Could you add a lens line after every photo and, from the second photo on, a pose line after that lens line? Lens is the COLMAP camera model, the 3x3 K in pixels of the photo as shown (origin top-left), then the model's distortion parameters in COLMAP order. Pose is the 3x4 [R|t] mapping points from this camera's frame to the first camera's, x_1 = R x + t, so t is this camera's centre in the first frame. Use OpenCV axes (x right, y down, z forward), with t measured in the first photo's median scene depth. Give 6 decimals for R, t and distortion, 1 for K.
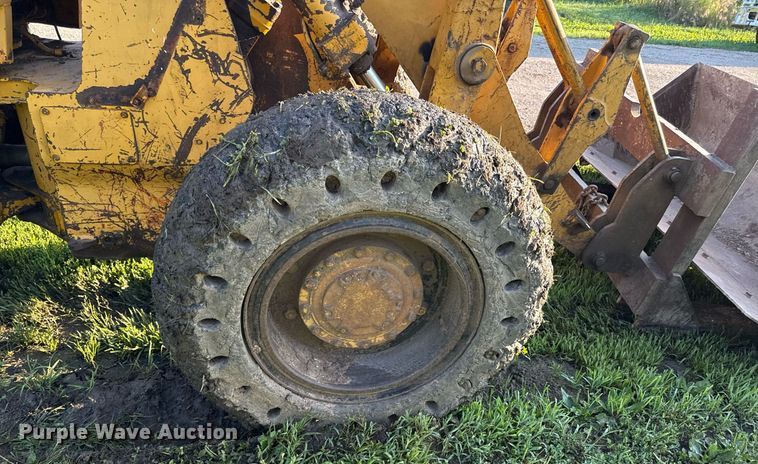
lens RADIAL K [[508.2, 0, 379.5], [0, 508.2, 260.2], [0, 0, 1]] dist [-0.000333, -0.007266]
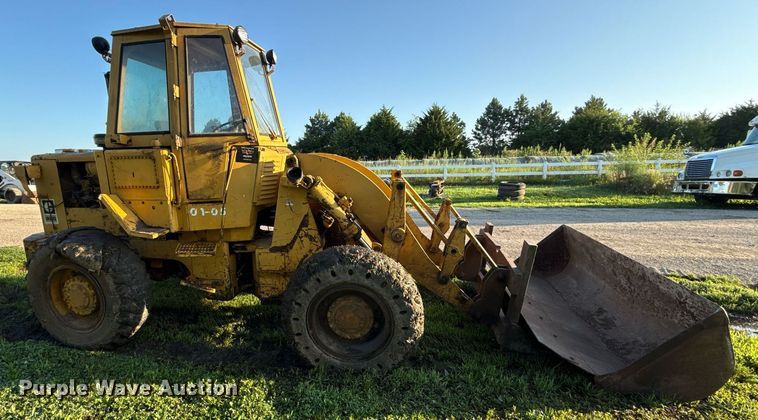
lens RADIAL K [[361.6, 0, 378.4], [0, 361.6, 229.5], [0, 0, 1]] dist [-0.001730, -0.000324]
pose [[0.965579, -0.036835, -0.257489, 0.648715], [-0.054165, 0.939747, -0.337552, 0.287861], [0.254408, 0.339880, 0.905405, -0.918171]]
